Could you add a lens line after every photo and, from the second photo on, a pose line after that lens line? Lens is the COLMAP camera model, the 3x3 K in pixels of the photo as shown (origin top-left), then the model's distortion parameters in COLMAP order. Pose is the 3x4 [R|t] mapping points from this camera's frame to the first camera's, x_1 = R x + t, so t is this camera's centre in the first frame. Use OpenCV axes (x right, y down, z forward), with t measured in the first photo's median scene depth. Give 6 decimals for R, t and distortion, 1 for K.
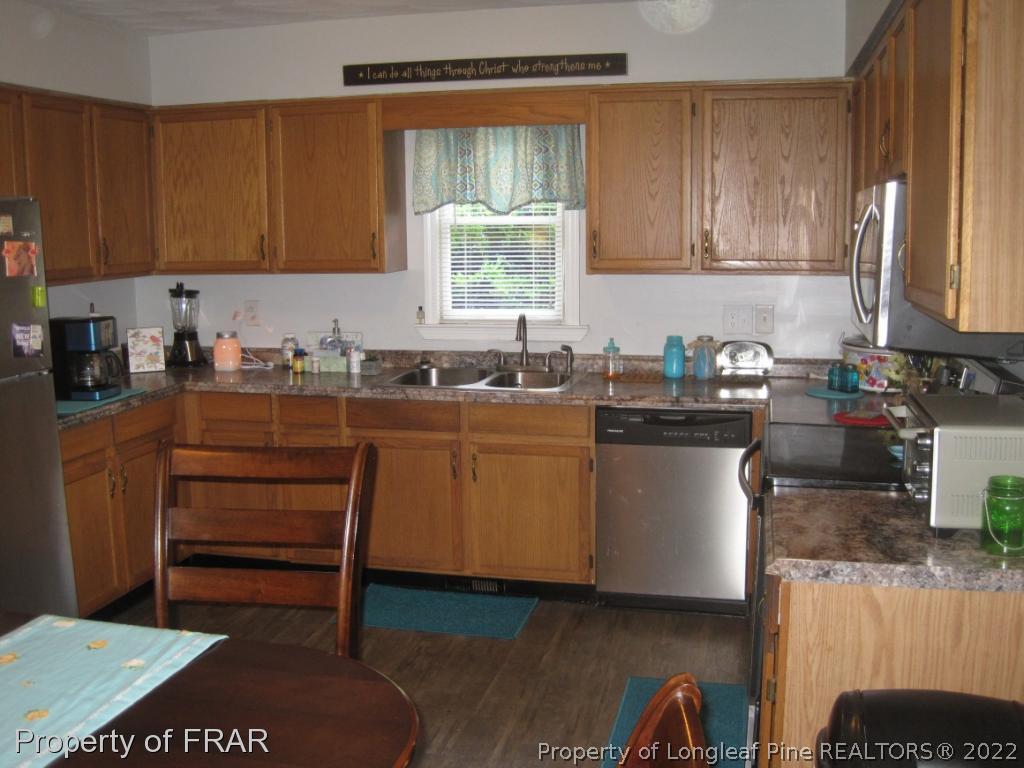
lens RADIAL K [[1072.4, 0, 512.0], [0, 1072.4, 384.0], [0, 0, 1]] dist [-0.193417, 0.199480]
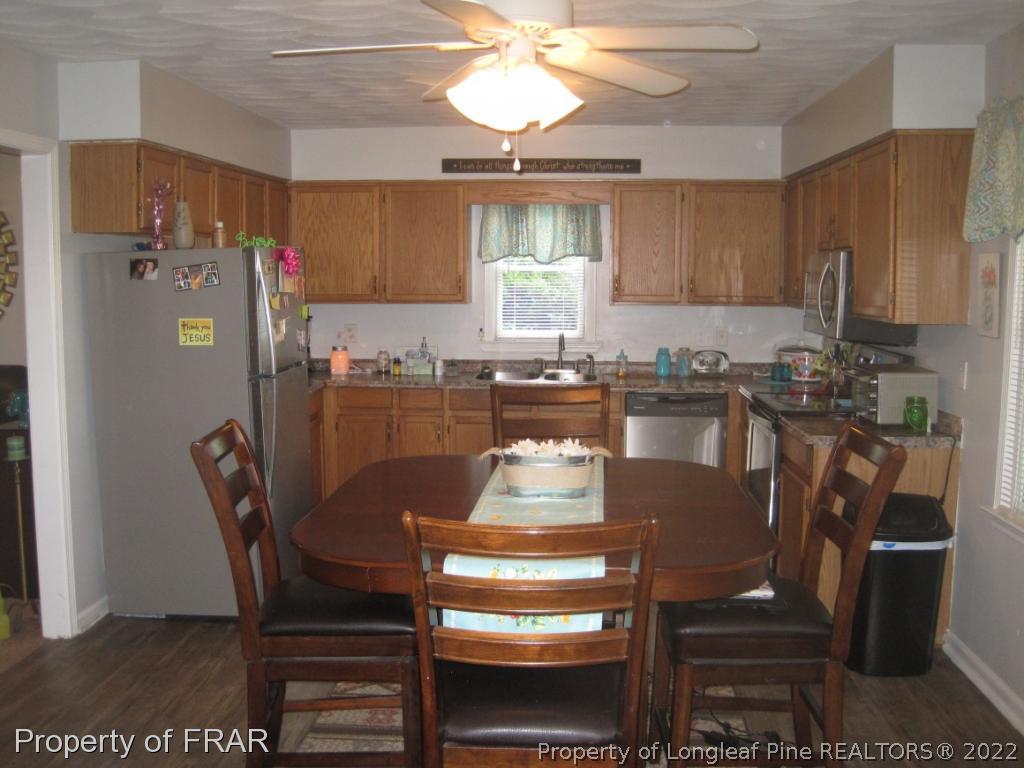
lens RADIAL K [[1072.4, 0, 512.0], [0, 1072.4, 384.0], [0, 0, 1]] dist [-0.193417, 0.199480]
pose [[0.985888, -0.004478, 0.167348, -0.300816], [0.012160, 0.998917, -0.044910, 0.068506], [-0.166966, 0.046311, 0.984874, -0.417219]]
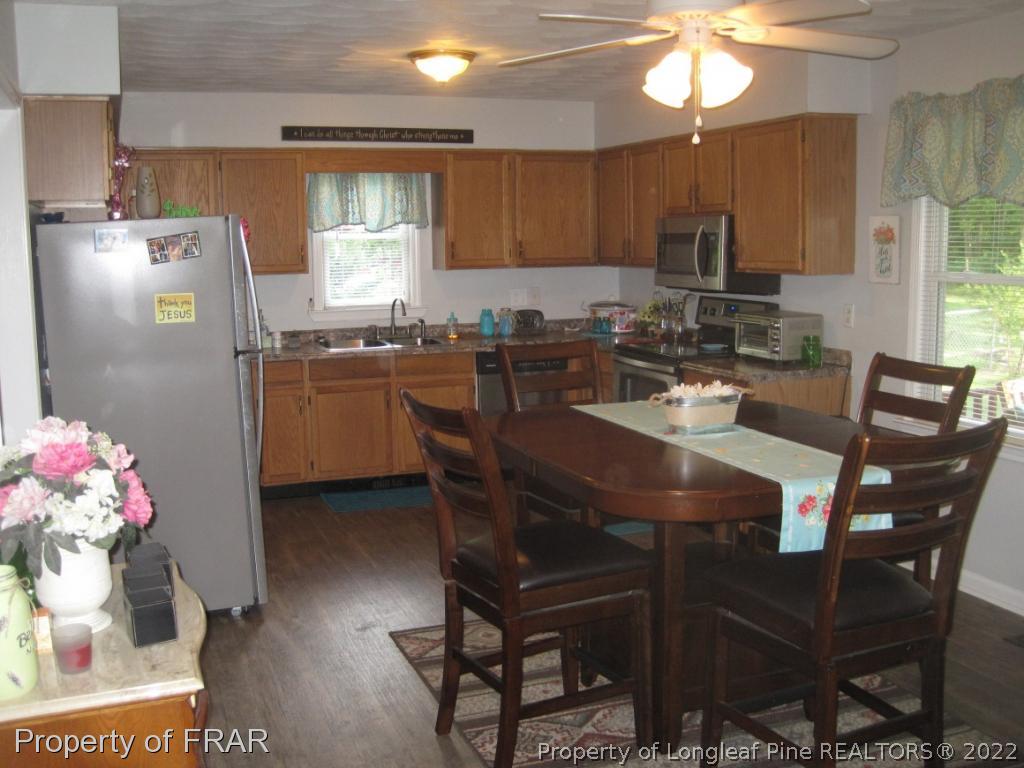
lens RADIAL K [[1072.4, 0, 512.0], [0, 1072.4, 384.0], [0, 0, 1]] dist [-0.193417, 0.199480]
pose [[0.824338, -0.077468, 0.560772, -0.700351], [0.089863, 0.995939, 0.005486, 0.058276], [-0.558920, 0.045870, 0.827952, -0.309862]]
